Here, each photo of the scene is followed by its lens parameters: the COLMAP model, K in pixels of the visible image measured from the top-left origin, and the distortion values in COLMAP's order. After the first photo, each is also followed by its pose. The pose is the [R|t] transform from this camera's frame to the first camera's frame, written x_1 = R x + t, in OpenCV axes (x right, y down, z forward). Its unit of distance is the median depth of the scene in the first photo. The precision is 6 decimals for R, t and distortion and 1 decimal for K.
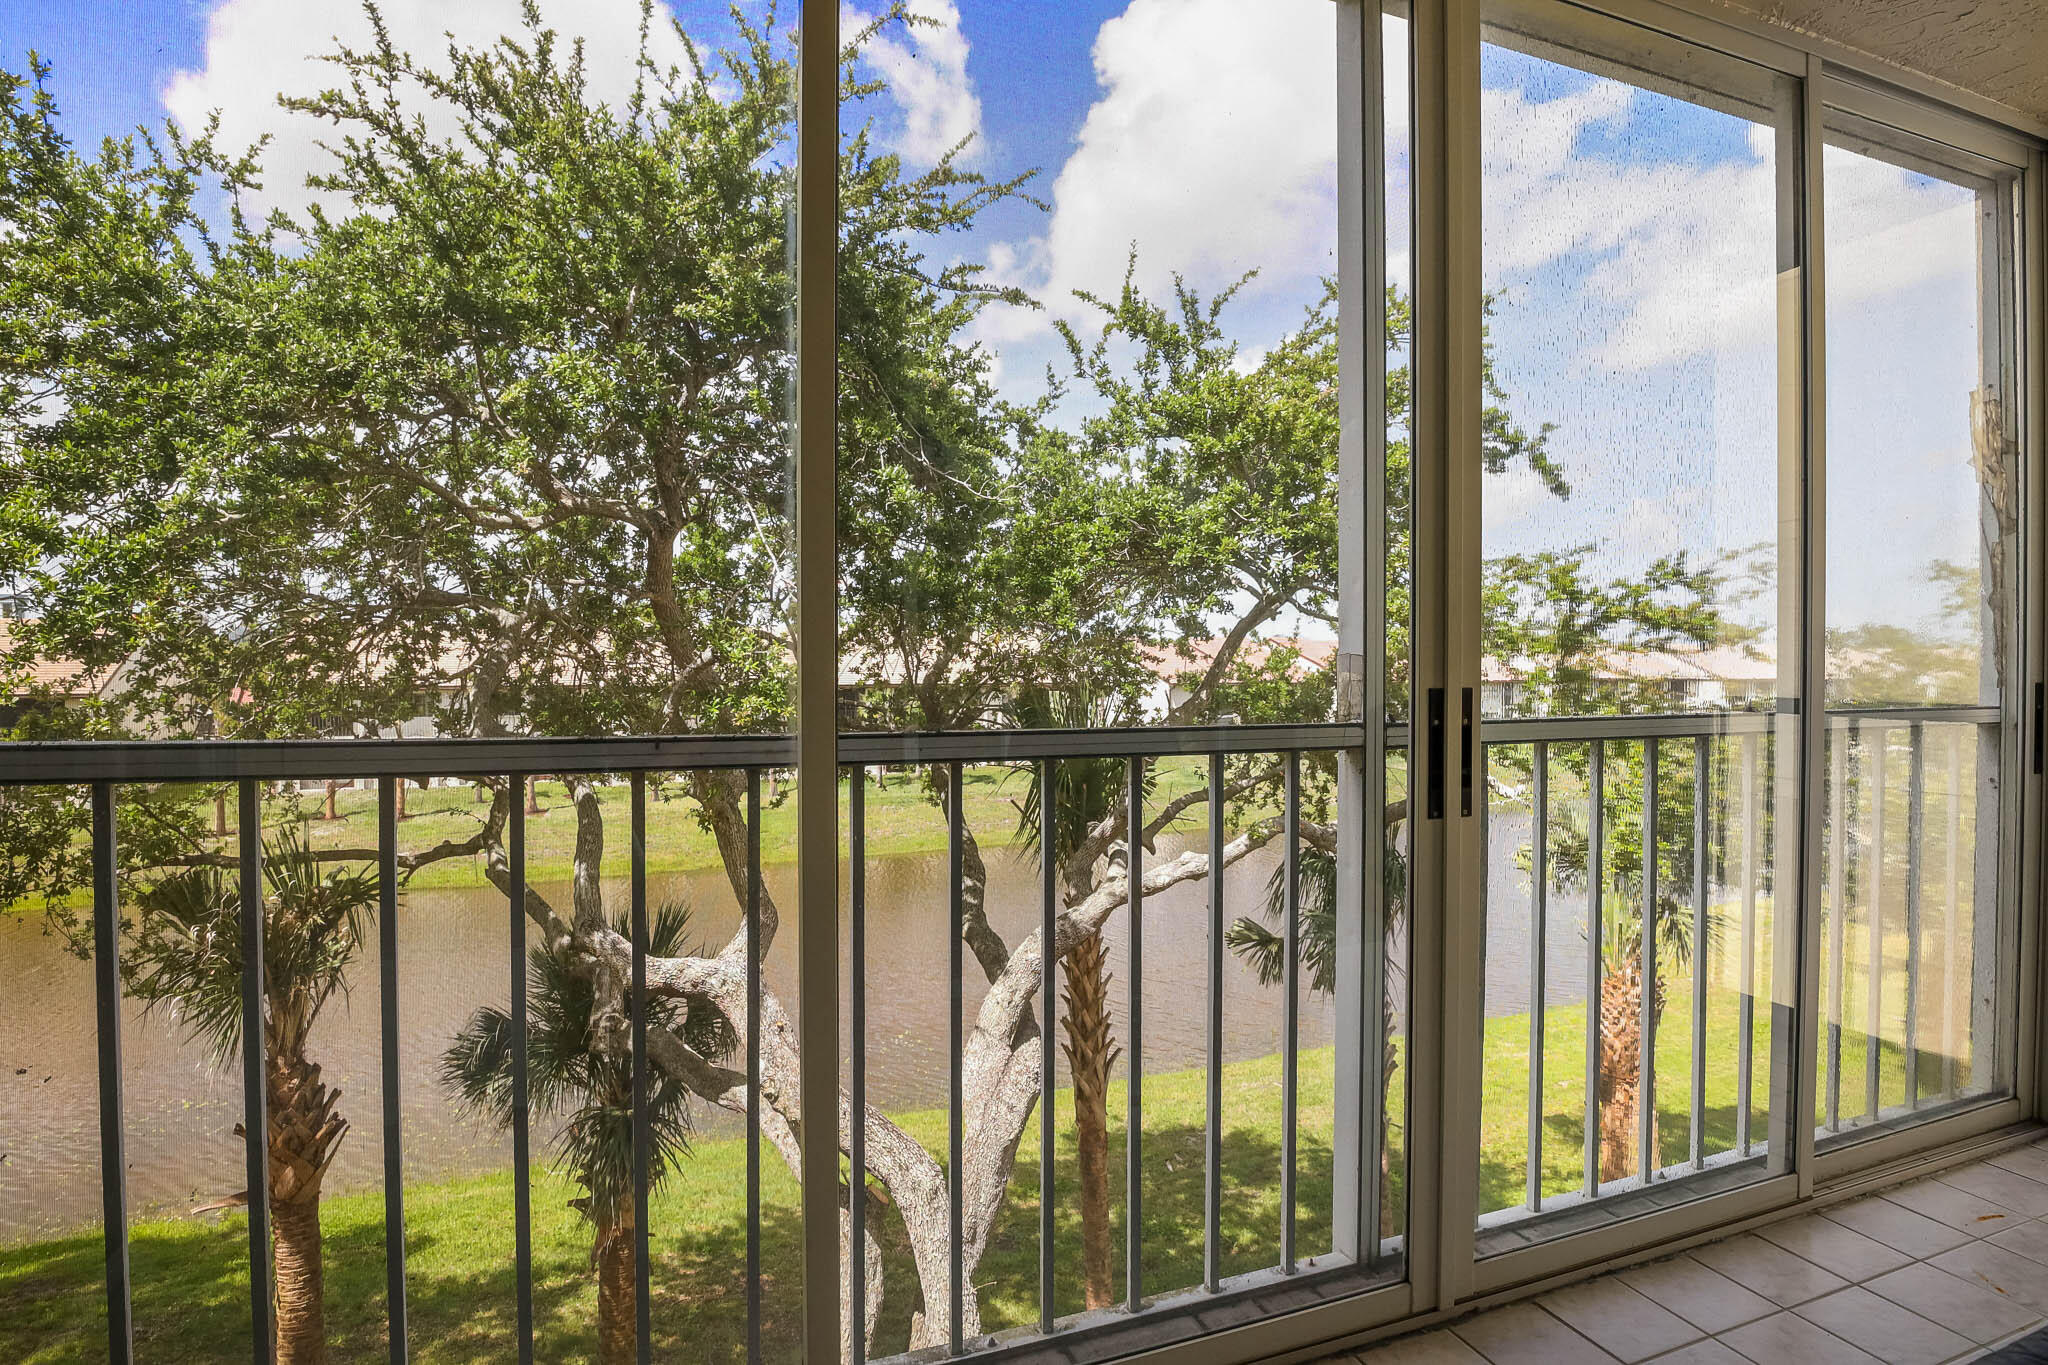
lens RADIAL K [[983.3, 0, 1002.0], [0, 983.3, 666.5], [0, 0, 1]] dist [0.005500, -0.000254]
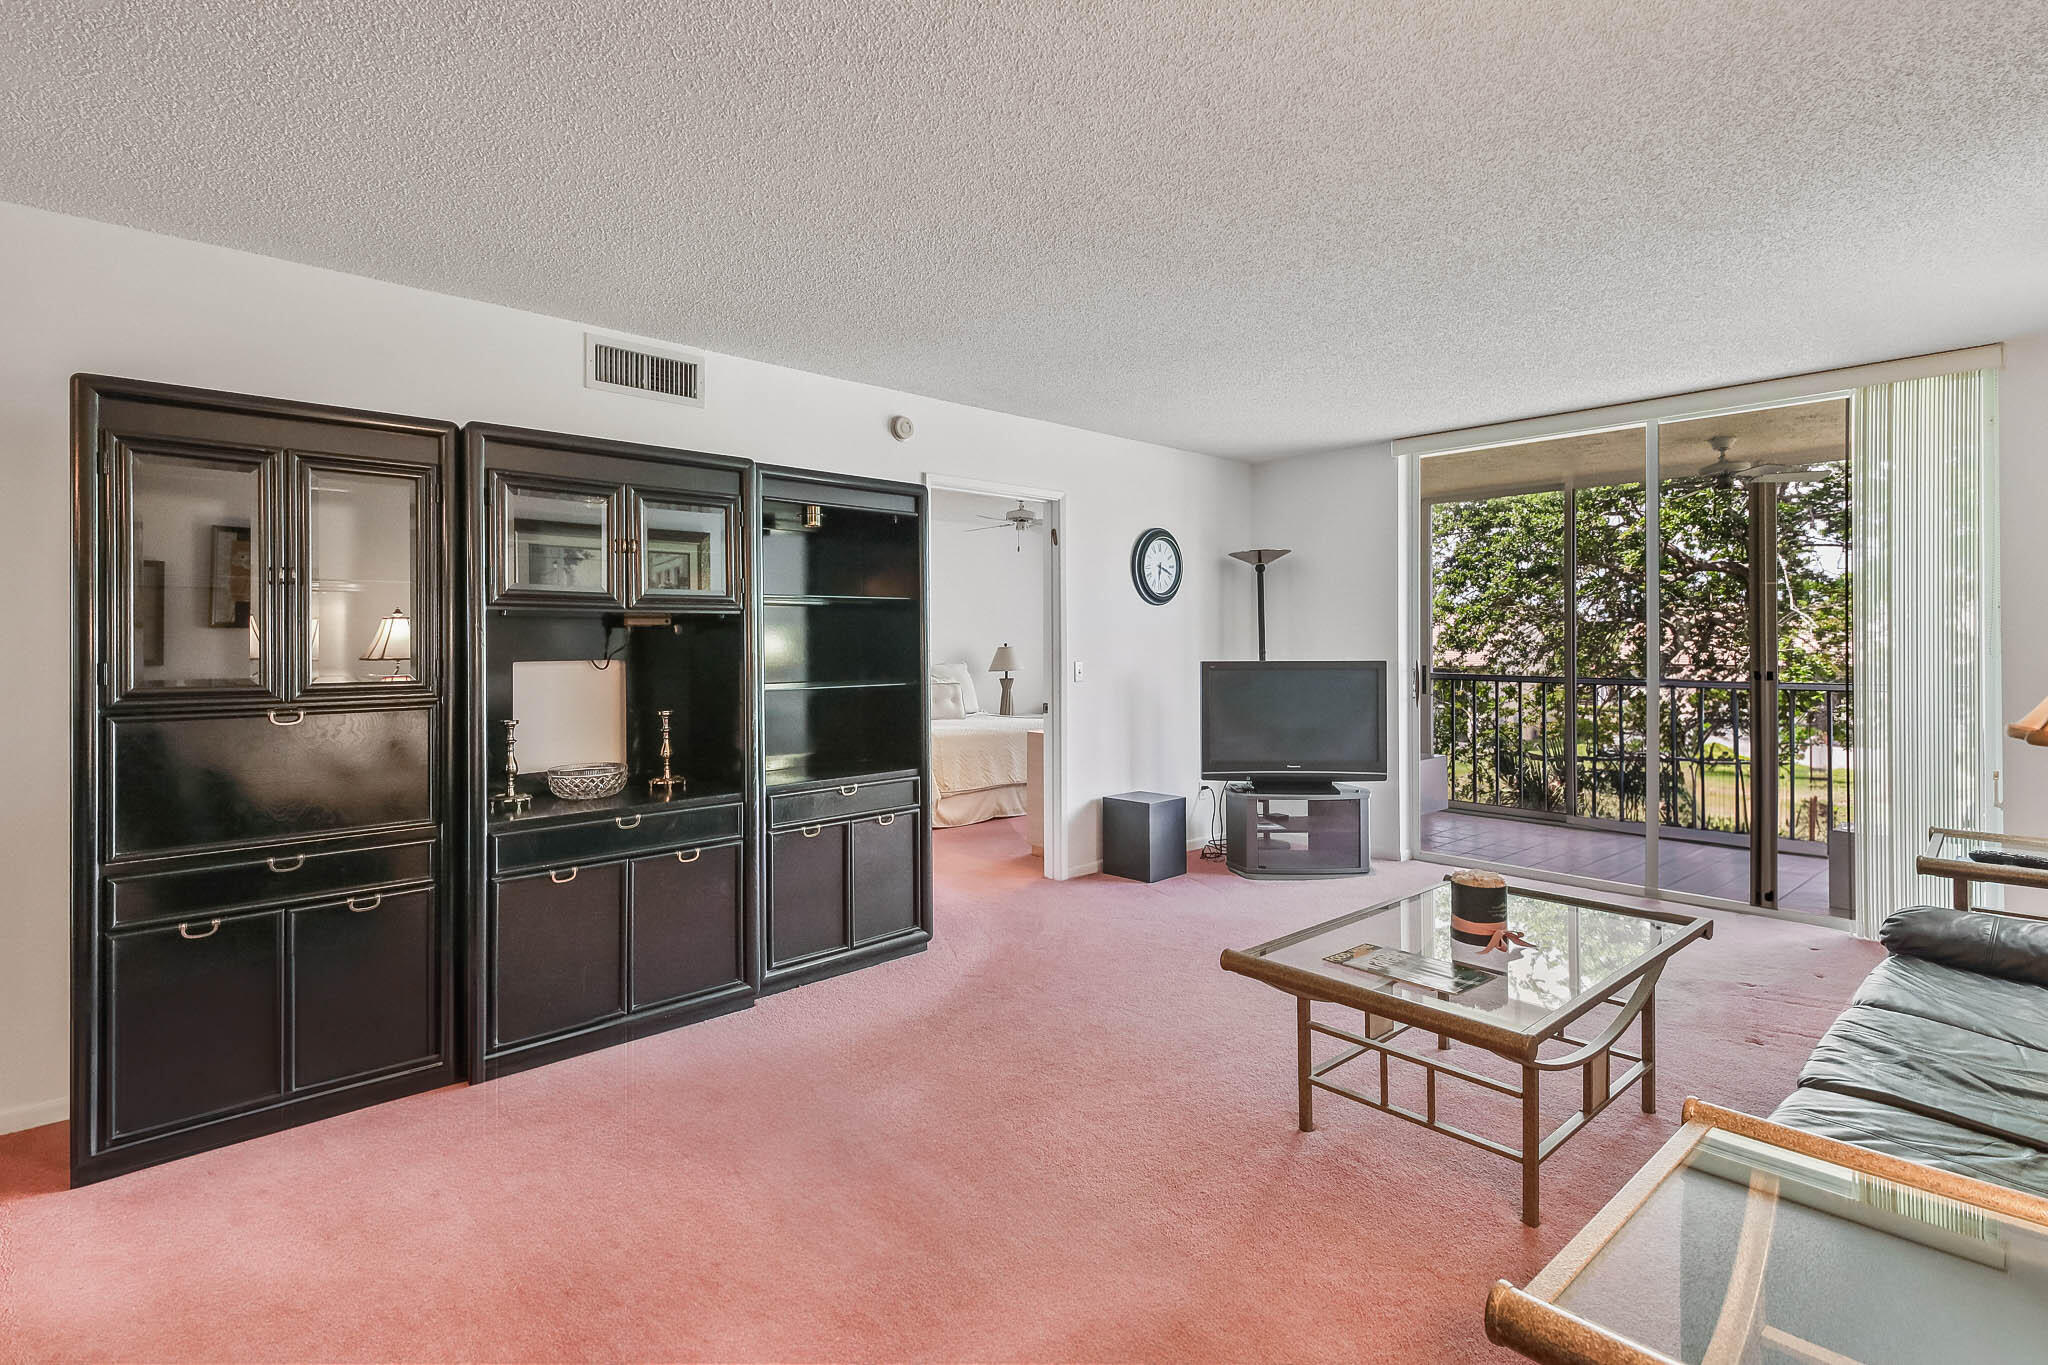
lens RADIAL K [[983.3, 0, 1002.0], [0, 983.3, 666.5], [0, 0, 1]] dist [0.005500, -0.000254]
pose [[0.346723, 0.005006, -0.937954, 0.762354], [0.011407, 0.999889, 0.009553, -0.002237], [0.937898, -0.014012, 0.346628, -0.731111]]
